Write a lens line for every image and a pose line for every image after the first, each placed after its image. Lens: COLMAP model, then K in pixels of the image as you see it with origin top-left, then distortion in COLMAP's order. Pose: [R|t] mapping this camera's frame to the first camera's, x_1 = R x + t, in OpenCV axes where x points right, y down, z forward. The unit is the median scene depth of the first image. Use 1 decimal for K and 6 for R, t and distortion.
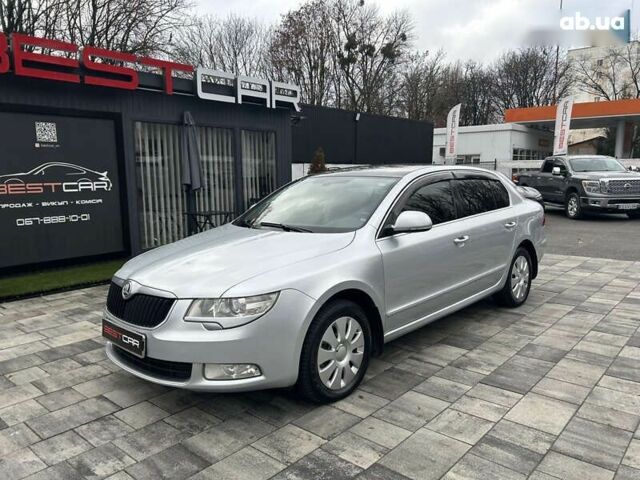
lens RADIAL K [[482.6, 0, 324.4], [0, 482.6, 242.5], [0, 0, 1]] dist [0.047167, -0.047331]
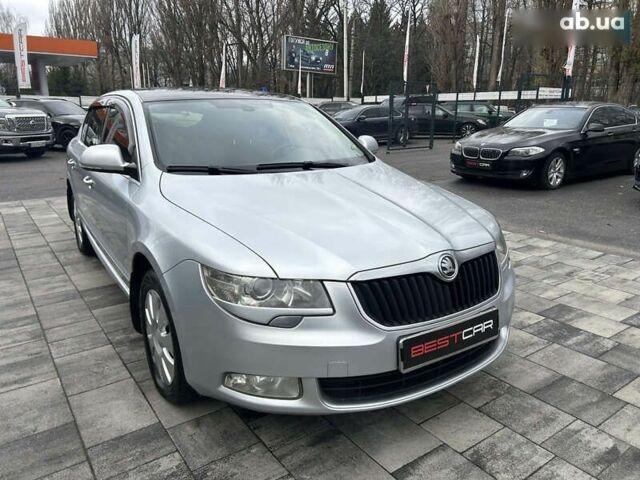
lens RADIAL K [[483.3, 0, 320.0], [0, 483.3, 240.0], [0, 0, 1]] dist [0.042846, -0.037402]
pose [[0.234379, -0.238172, 0.942518, -0.685934], [0.132898, 0.968272, 0.211632, -0.062348], [-0.963019, 0.075657, 0.258595, 0.656346]]
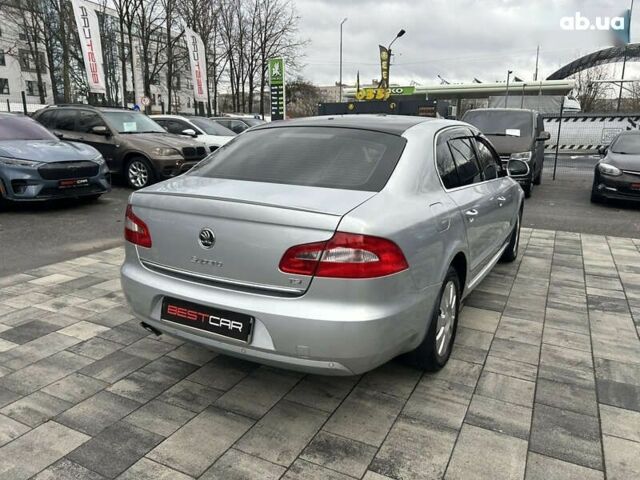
lens RADIAL K [[483.2, 0, 323.8], [0, 483.2, 240.9], [0, 0, 1]] dist [0.046881, -0.045447]
pose [[-0.965502, 0.059097, -0.253601, 0.501511], [-0.037888, 0.931660, 0.361350, -0.276971], [0.257625, 0.358493, -0.897280, 1.926479]]
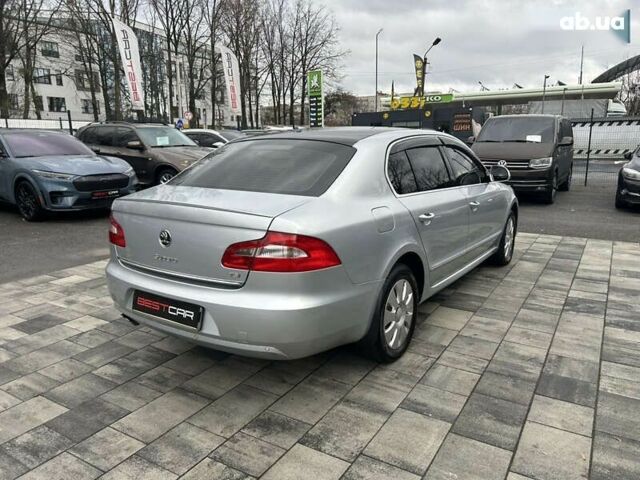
lens RADIAL K [[482.6, 0, 324.4], [0, 482.6, 242.5], [0, 0, 1]] dist [0.047167, -0.047331]
pose [[-0.983773, 0.057431, -0.169980, 0.402817], [-0.005473, 0.937340, 0.348372, -0.291035], [0.179337, 0.343649, -0.921815, 2.012051]]
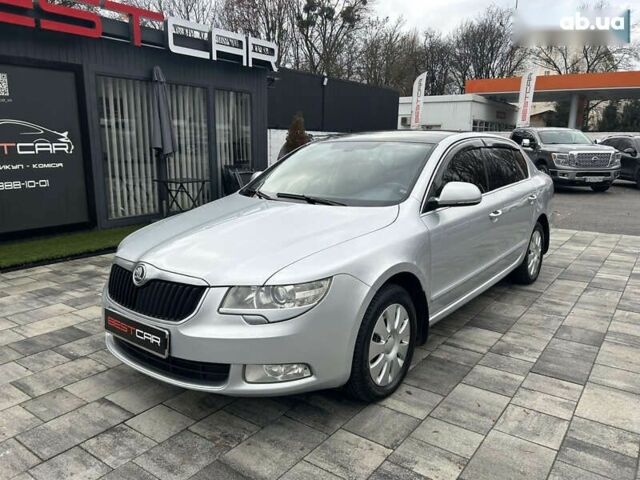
lens RADIAL K [[482.6, 0, 324.4], [0, 482.6, 242.5], [0, 0, 1]] dist [0.047167, -0.047331]
pose [[0.995360, 0.001360, 0.096207, -0.115277], [-0.007456, 0.997984, 0.063034, -0.007069], [-0.095927, -0.063458, 0.993364, 0.105477]]
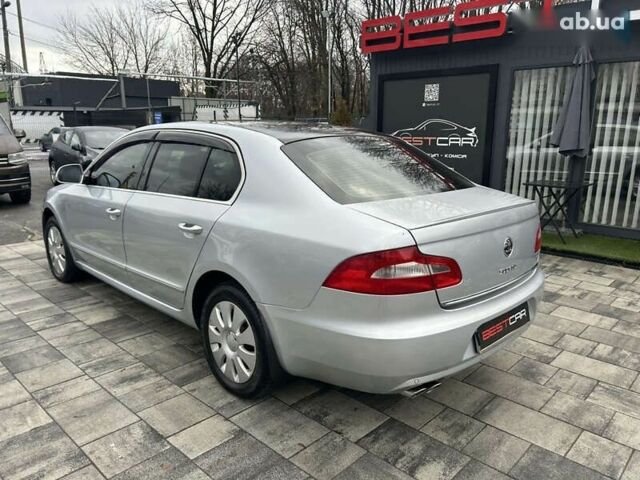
lens RADIAL K [[482.6, 0, 324.4], [0, 482.6, 242.5], [0, 0, 1]] dist [0.047167, -0.047331]
pose [[-0.029892, 0.240843, -0.970104, 1.009027], [-0.151691, 0.958203, 0.242563, -0.196439], [0.987976, 0.154406, 0.007891, 1.240098]]
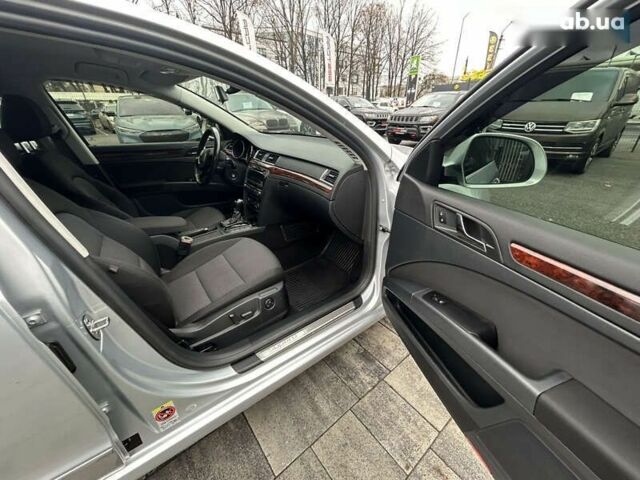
lens RADIAL K [[257.4, 0, 318.4], [0, 257.4, 240.0], [0, 0, 1]] dist [-0.000118, 0.000193]
pose [[-0.984750, -0.055574, 0.164862, -0.145012], [0.049731, 0.818151, 0.572849, -0.127889], [-0.166718, 0.572312, -0.802910, 1.252757]]
